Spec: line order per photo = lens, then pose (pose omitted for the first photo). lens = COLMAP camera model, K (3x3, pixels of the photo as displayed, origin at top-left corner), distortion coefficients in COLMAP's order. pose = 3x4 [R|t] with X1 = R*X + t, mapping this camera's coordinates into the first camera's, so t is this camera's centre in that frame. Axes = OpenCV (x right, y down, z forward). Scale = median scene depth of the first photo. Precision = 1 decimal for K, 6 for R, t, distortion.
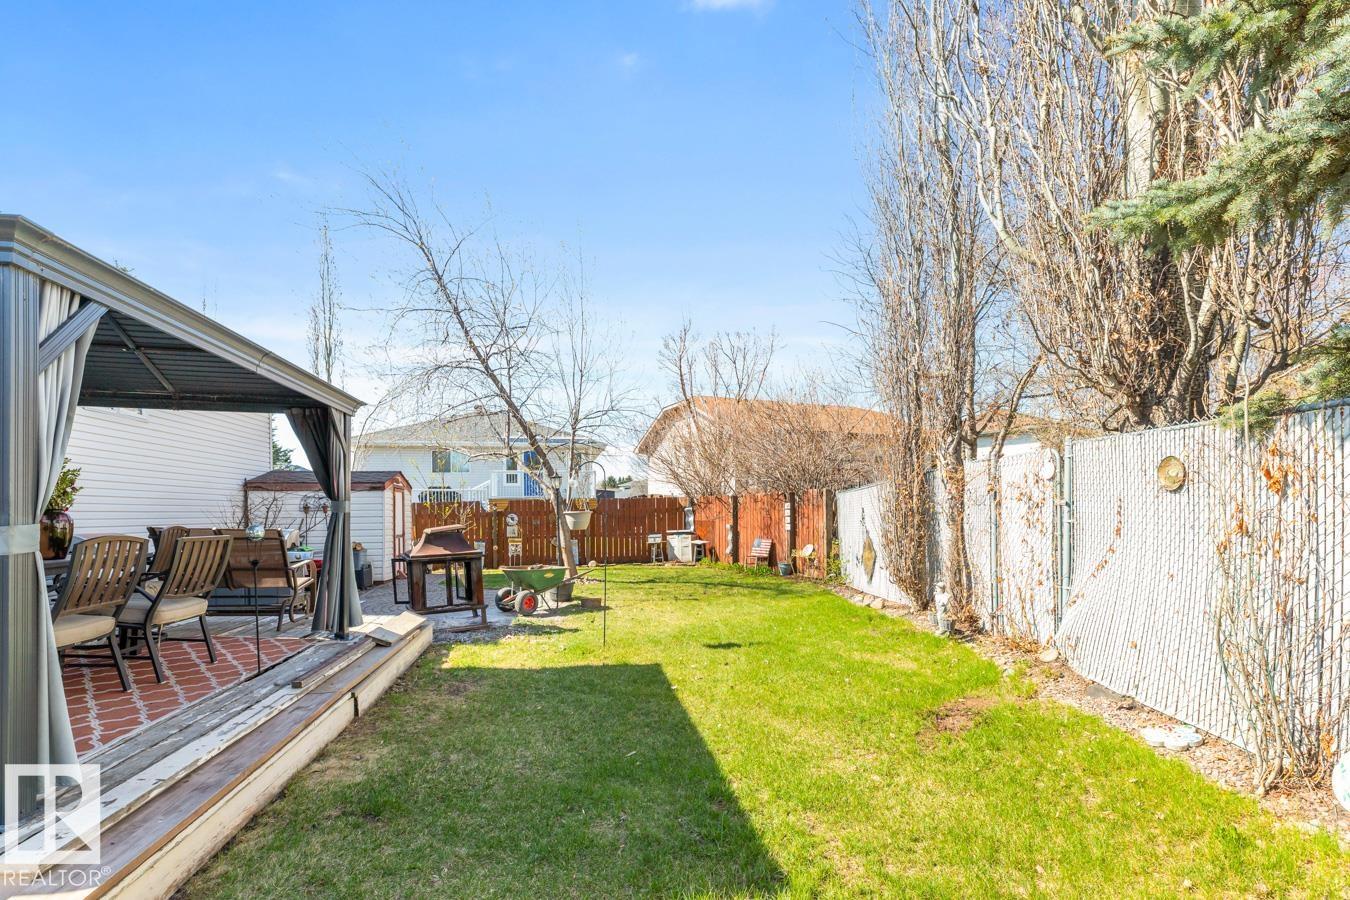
lens RADIAL K [[634.5, 0, 673.5], [0, 634.5, 523.6], [0, 0, 1]] dist [0.003862, 0.000144]
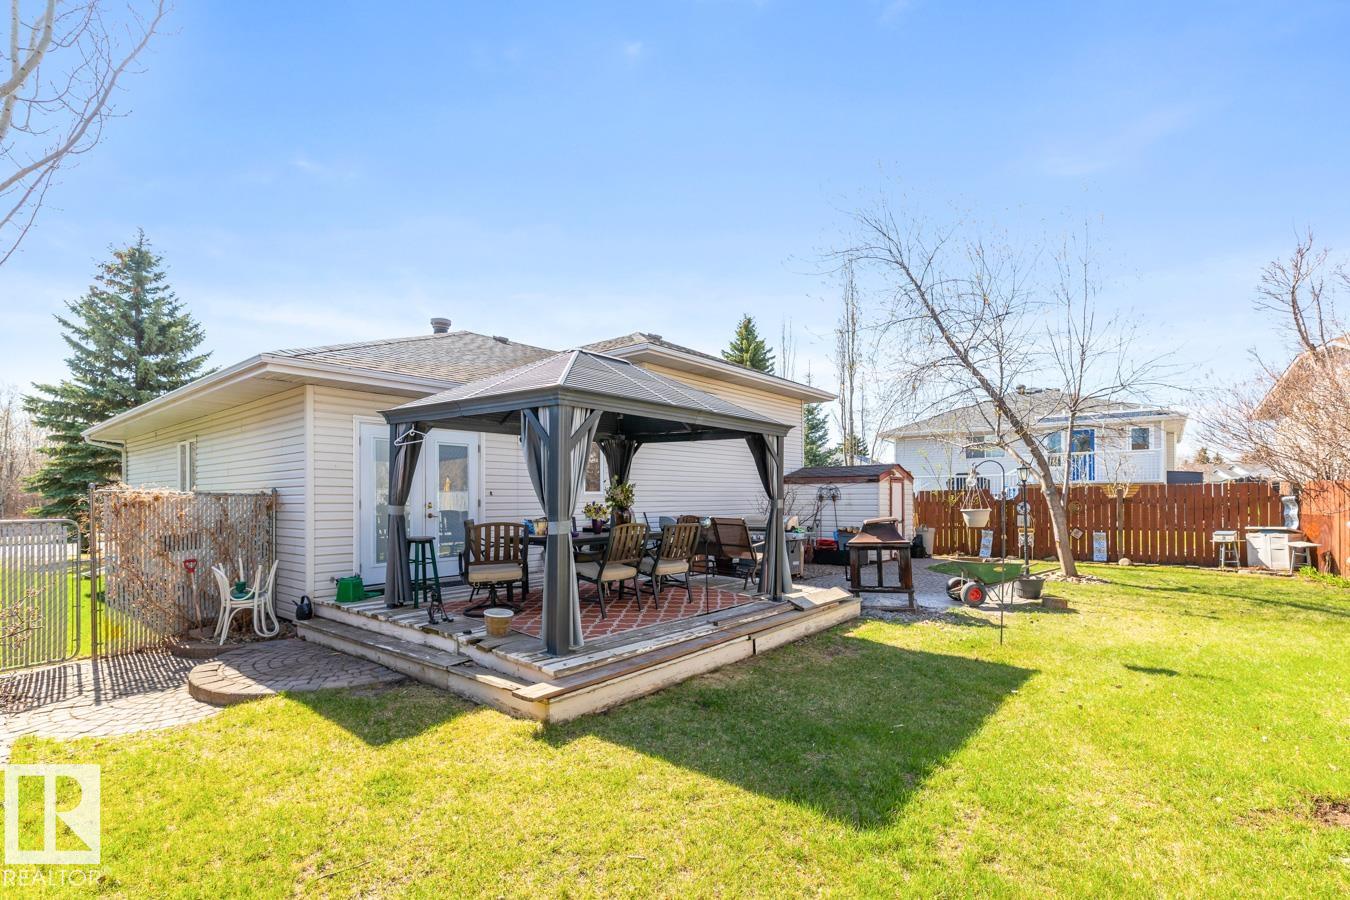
lens RADIAL K [[625.4, 0, 664.0], [0, 625.4, 501.0], [0, 0, 1]] dist [0.004074, -0.000098]
pose [[0.646721, 0.009987, -0.762661, 0.332601], [-0.014832, 0.999890, 0.000516, -0.028466], [0.762582, 0.010978, 0.646798, -0.051222]]
